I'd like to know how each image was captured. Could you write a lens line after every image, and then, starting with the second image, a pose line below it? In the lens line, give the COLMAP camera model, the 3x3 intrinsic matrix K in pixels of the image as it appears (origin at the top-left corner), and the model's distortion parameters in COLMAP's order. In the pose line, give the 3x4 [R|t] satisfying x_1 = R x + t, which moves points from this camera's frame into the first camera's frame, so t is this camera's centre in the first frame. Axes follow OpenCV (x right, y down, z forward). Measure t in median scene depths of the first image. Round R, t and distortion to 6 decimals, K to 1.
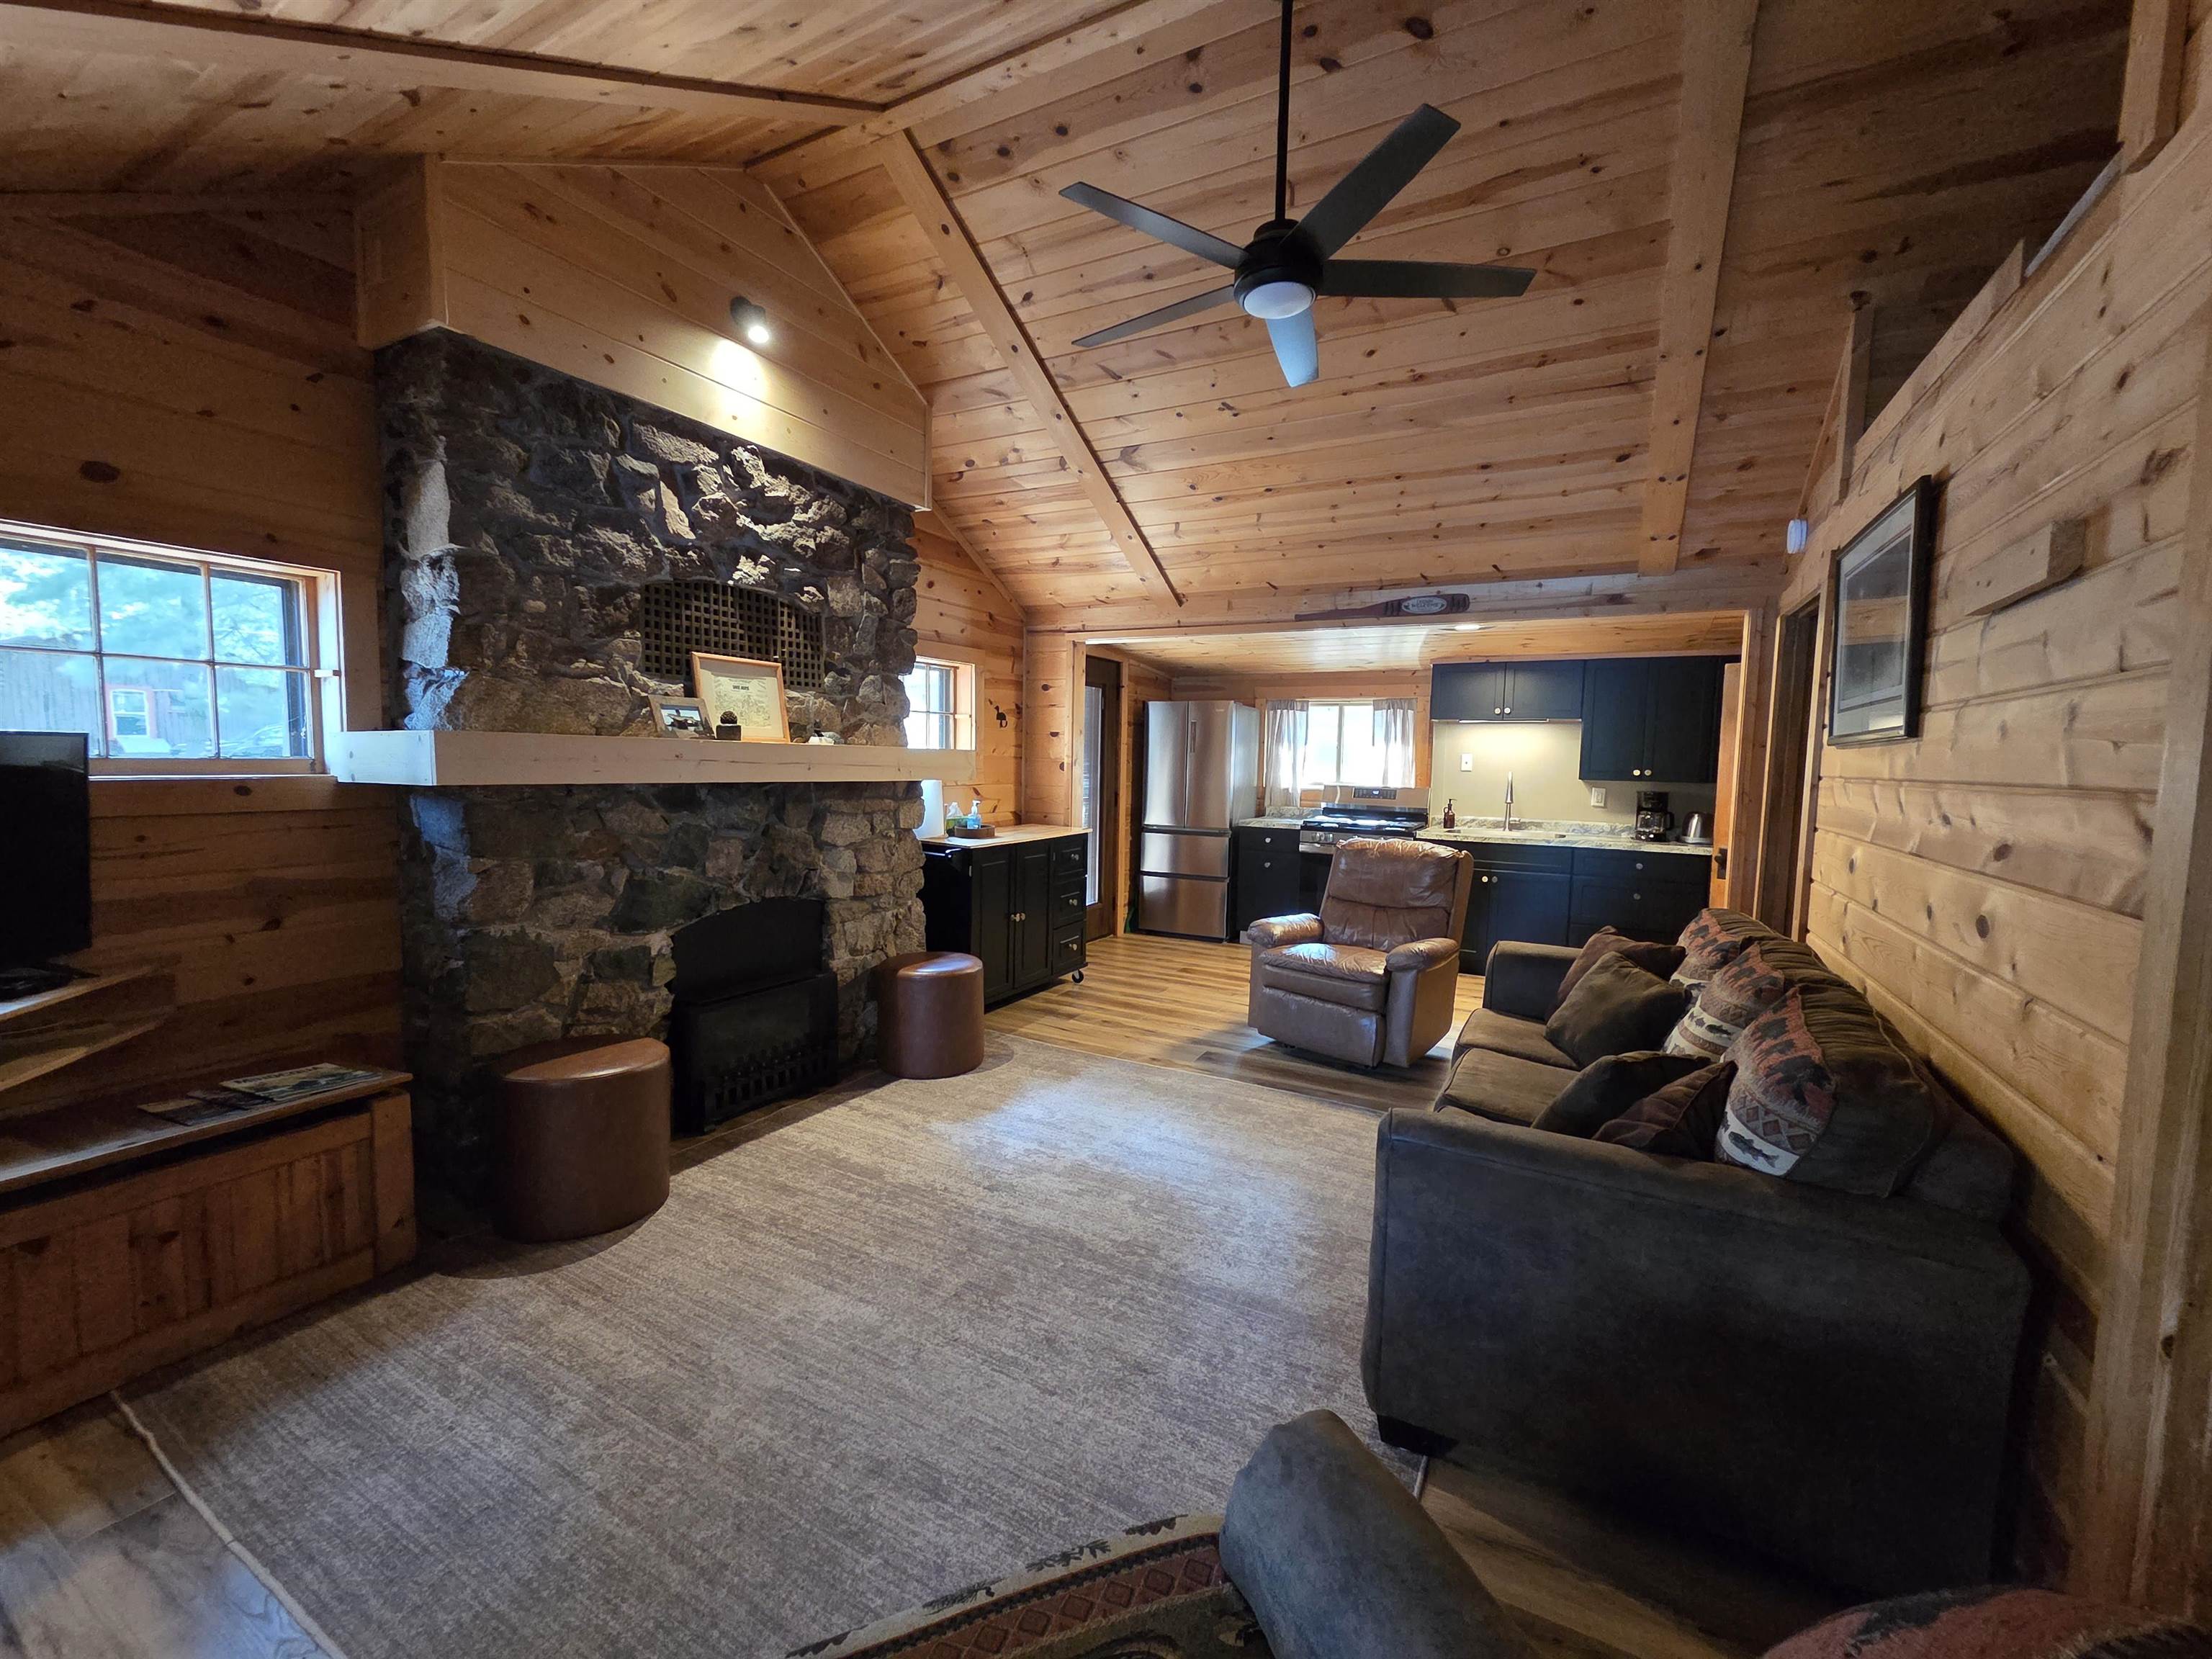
lens RADIAL K [[903.8, 0, 1104.4], [0, 903.8, 829.6], [0, 0, 1]] dist [0.006128, -0.001116]
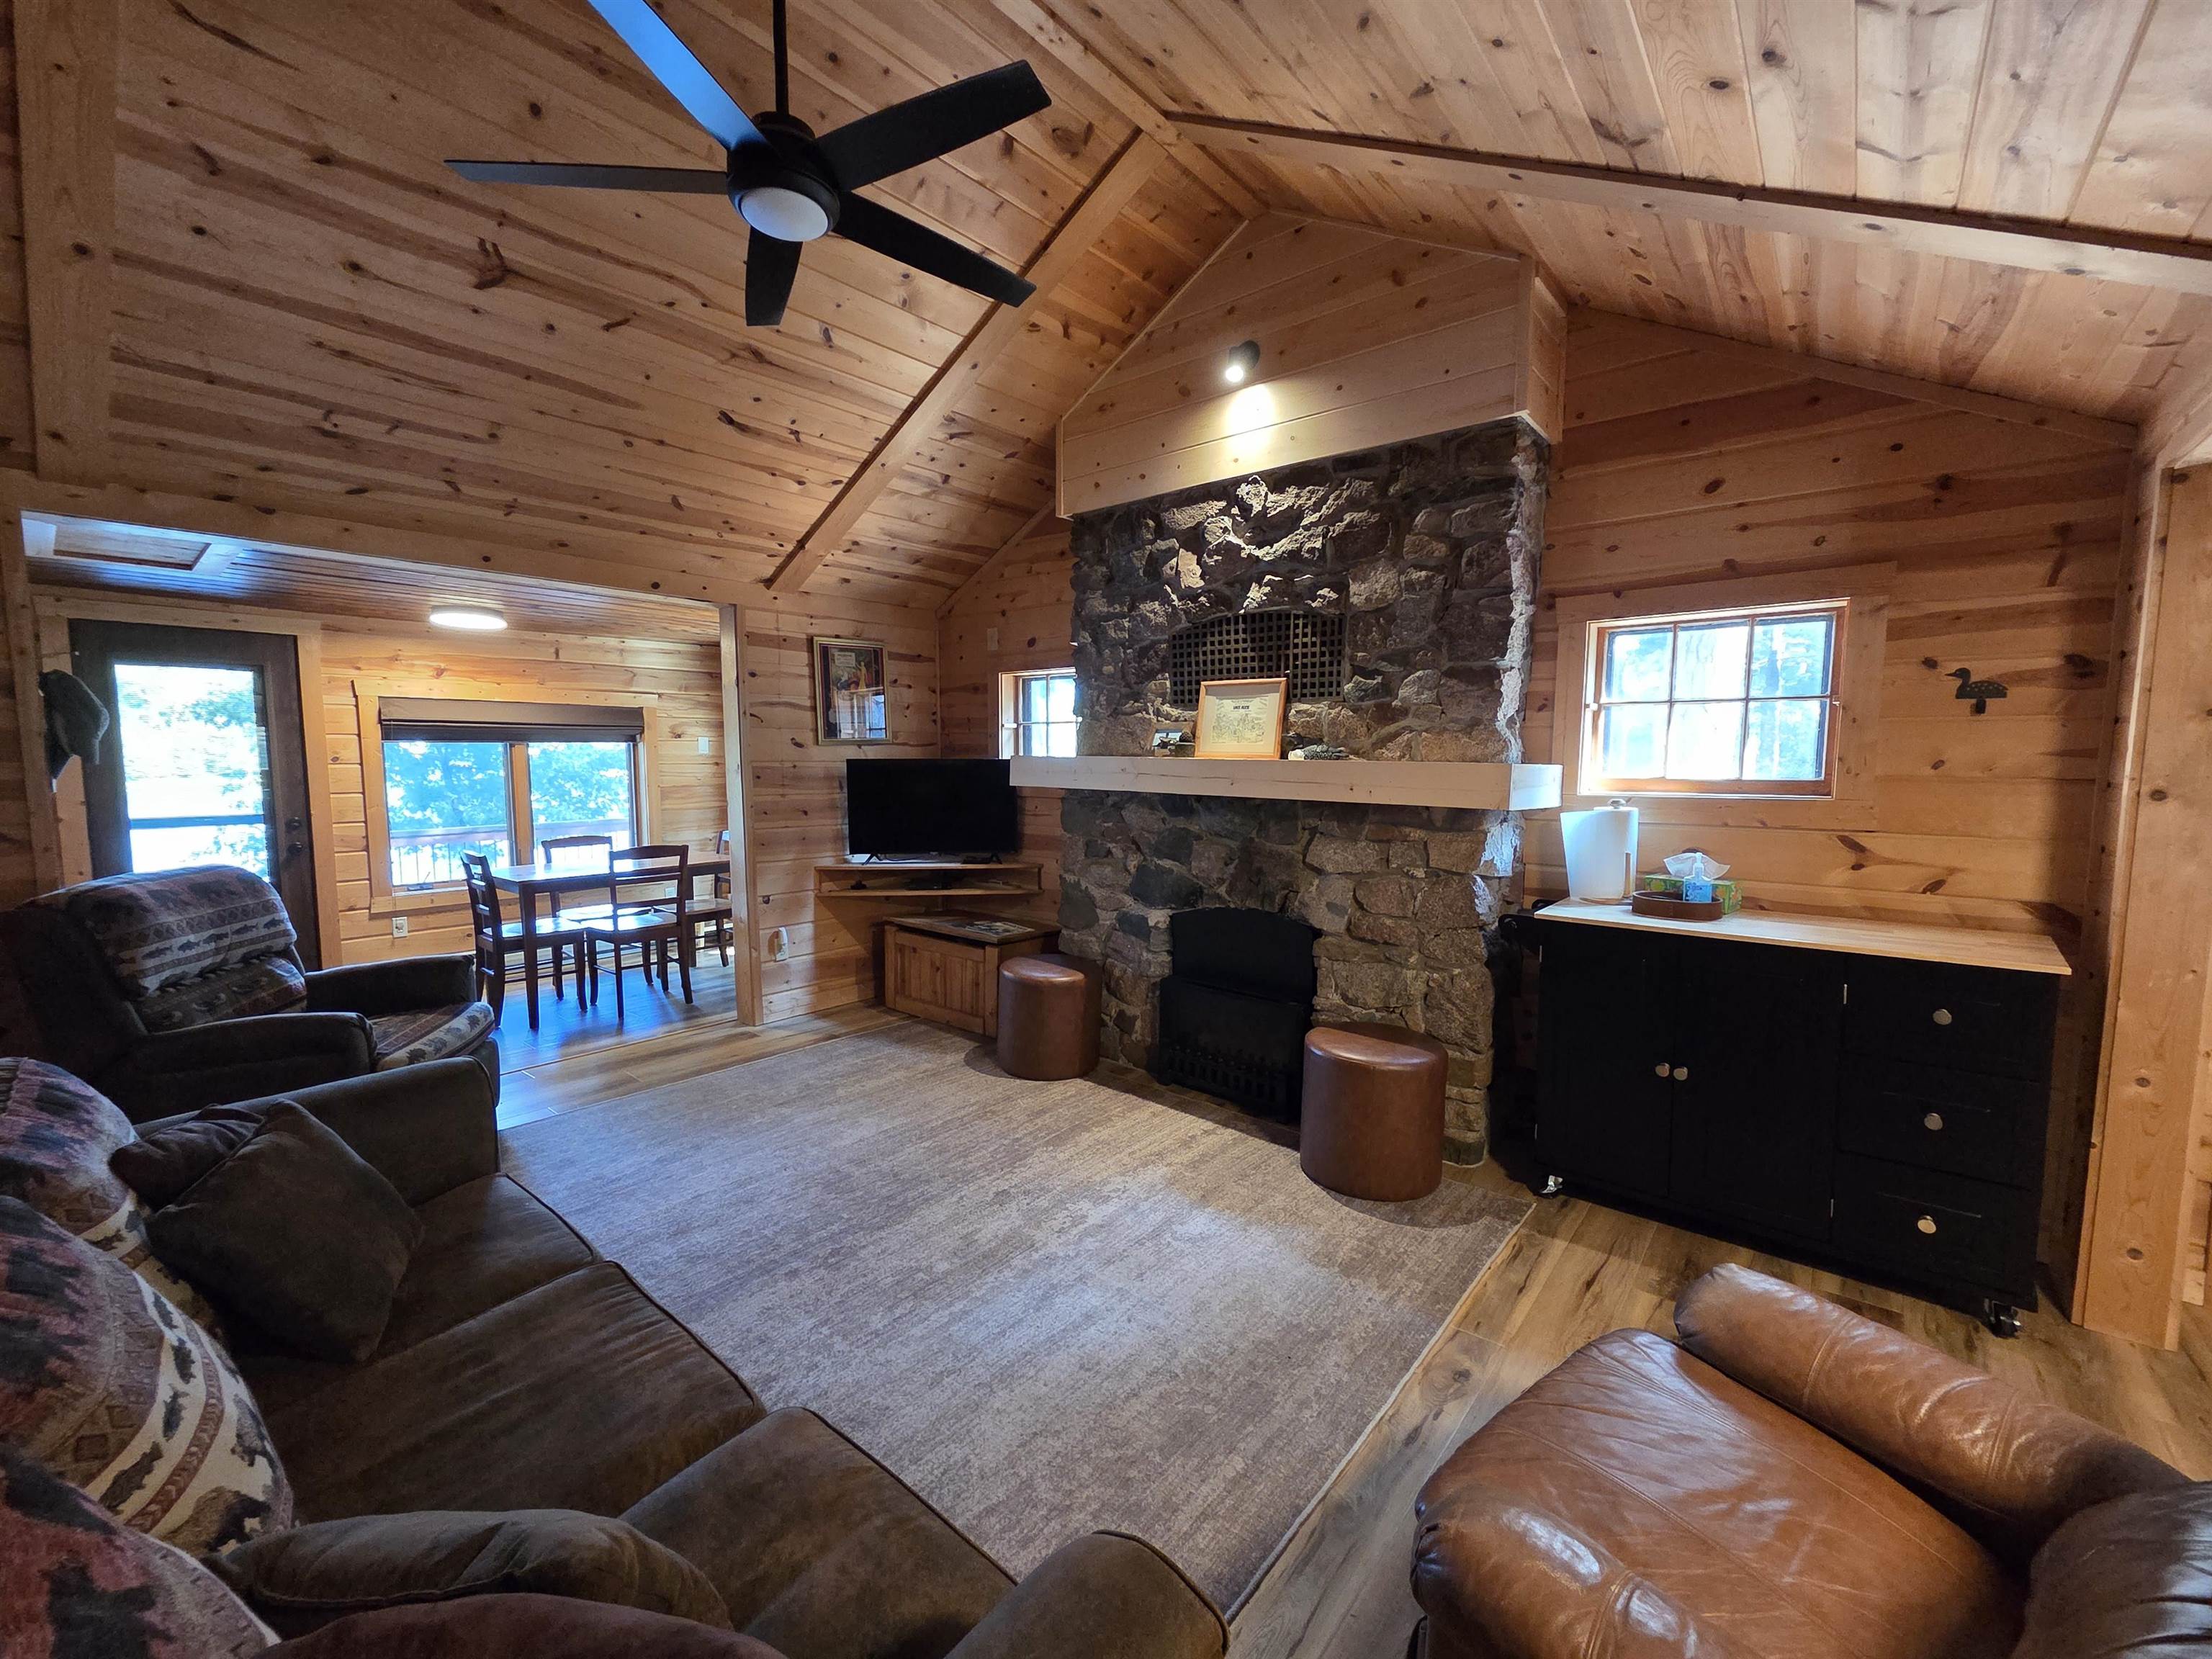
lens RADIAL K [[903.8, 0, 1104.4], [0, 903.8, 829.6], [0, 0, 1]] dist [0.006128, -0.001116]
pose [[-0.194328, 0.065572, -0.978743, 0.700708], [-0.085255, 0.992859, 0.083445, -0.089858], [0.977225, 0.099658, -0.187350, 1.072384]]
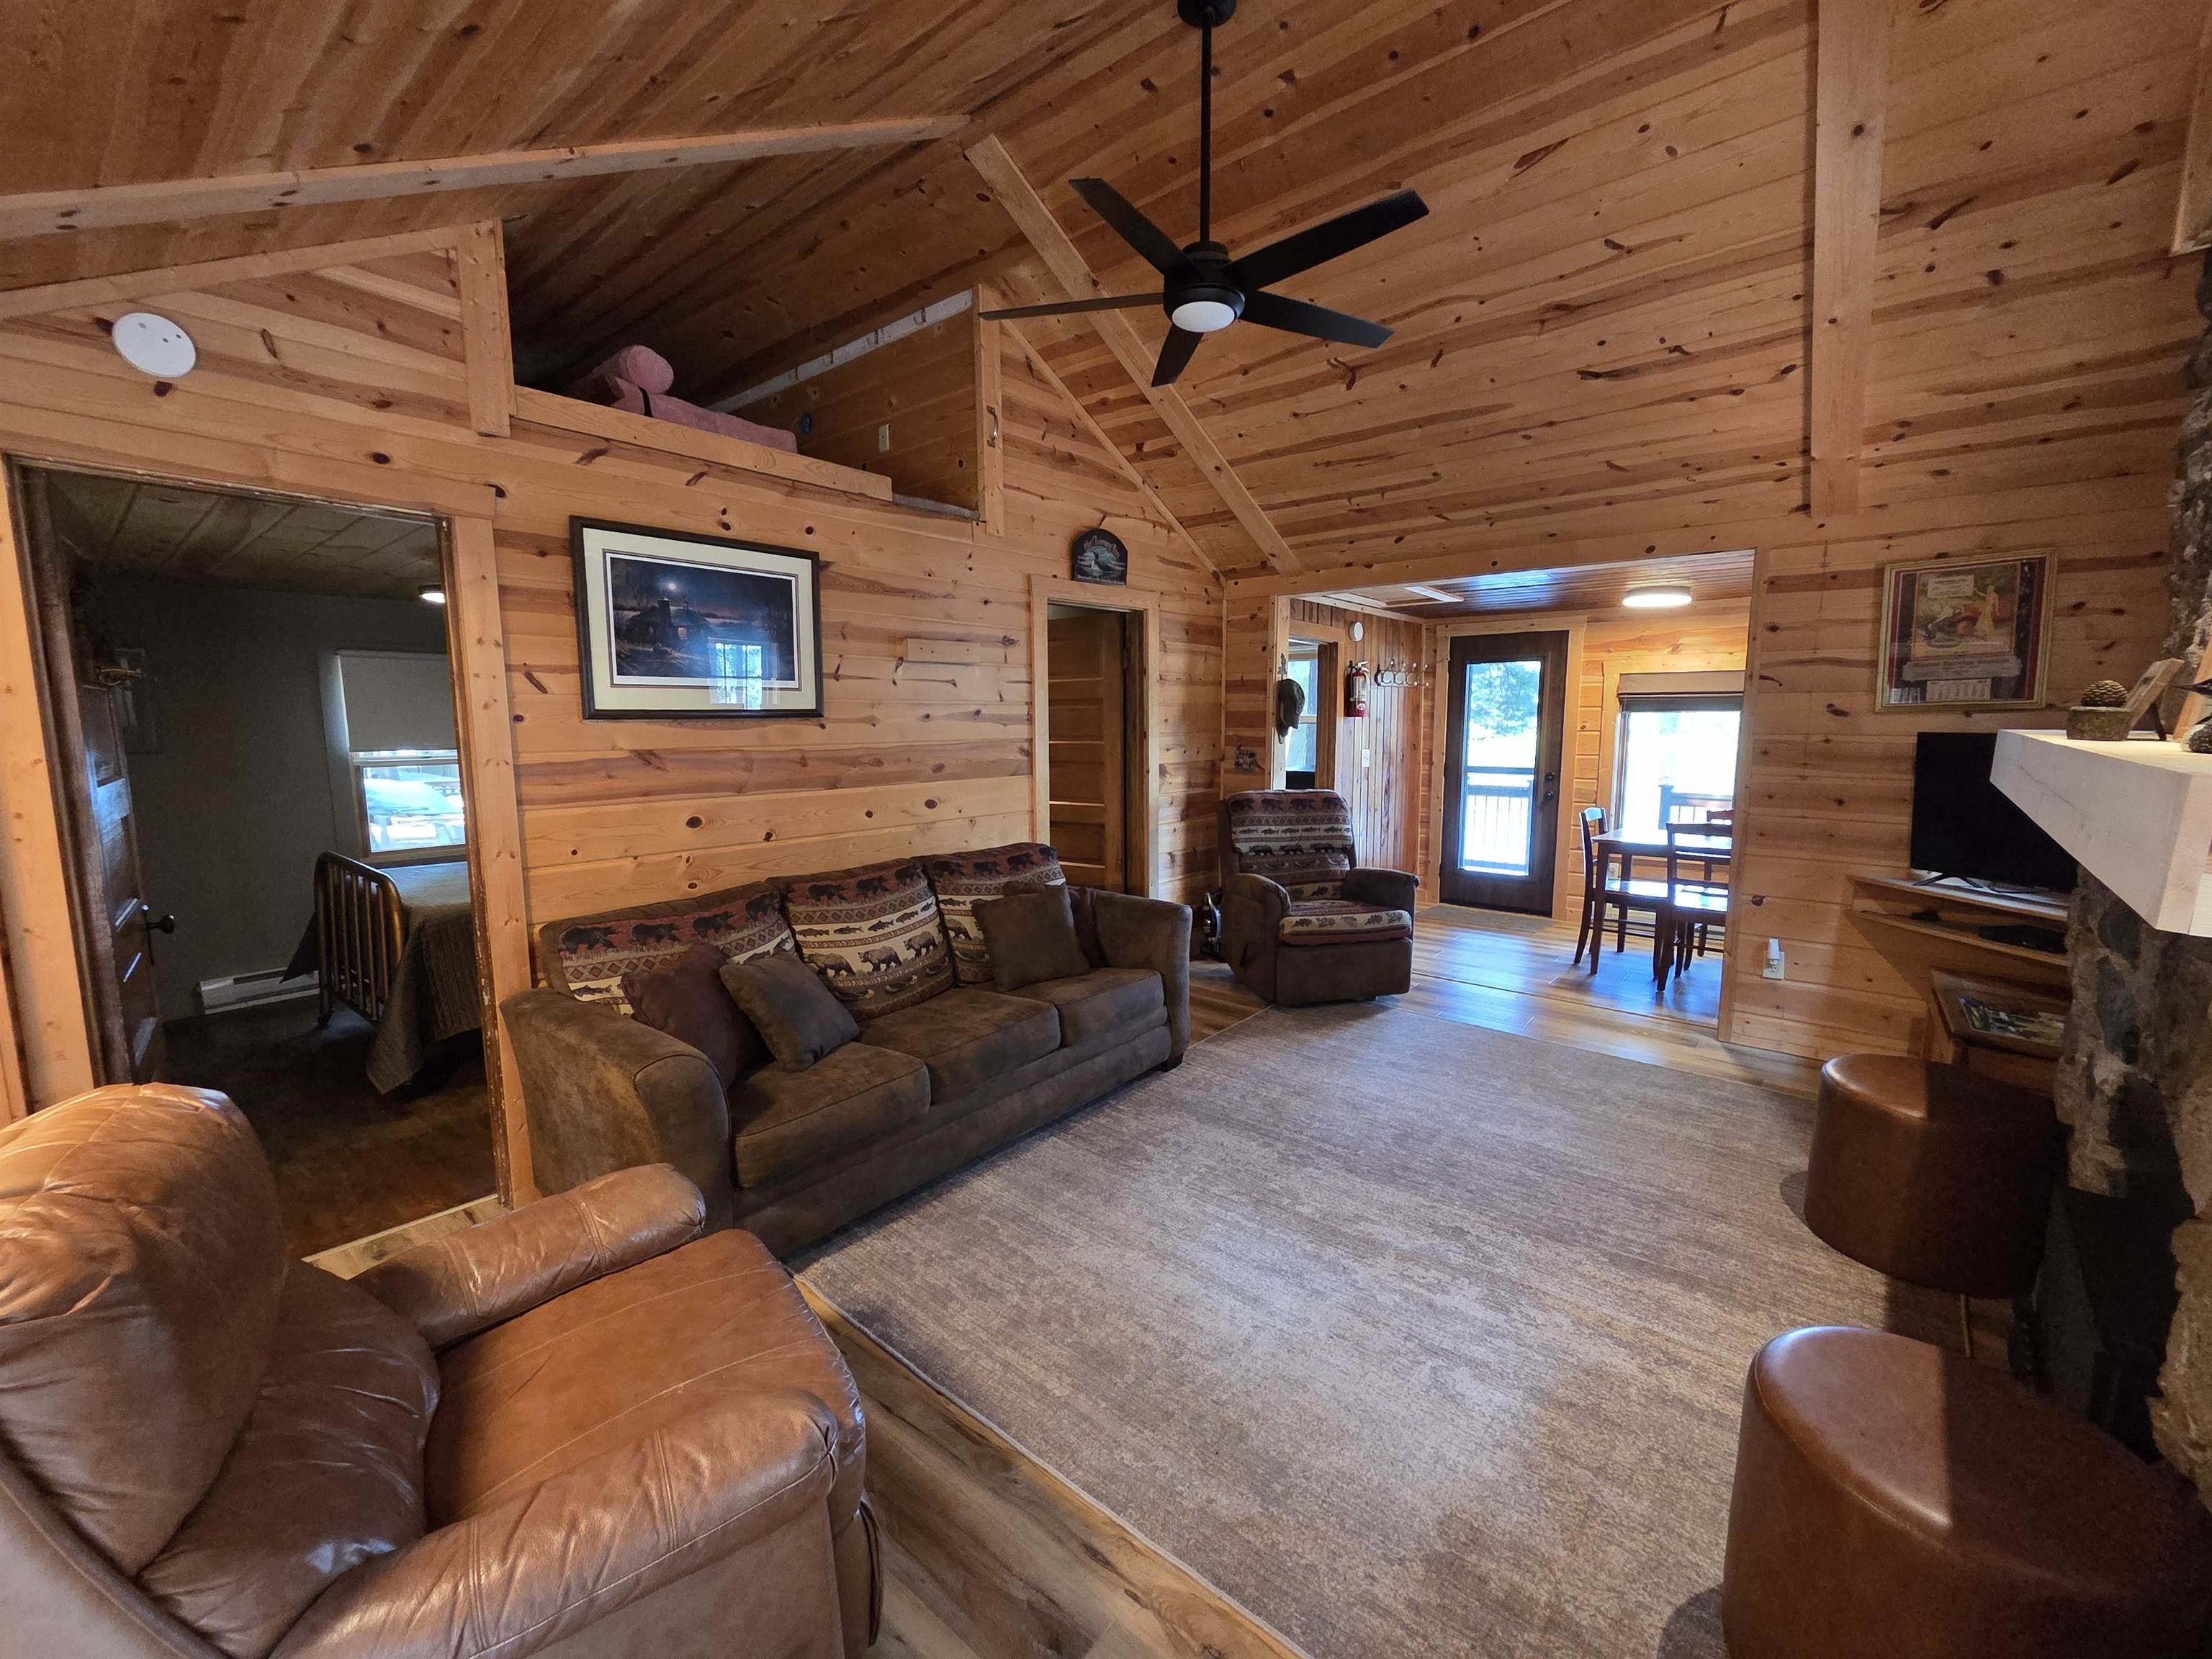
lens RADIAL K [[903.8, 0, 1104.4], [0, 903.8, 829.6], [0, 0, 1]] dist [0.006128, -0.001116]
pose [[-0.980758, -0.039744, 0.191141, 0.054783], [0.000119, 0.978937, 0.204162, -0.147508], [-0.195230, 0.200256, -0.960095, 1.567955]]
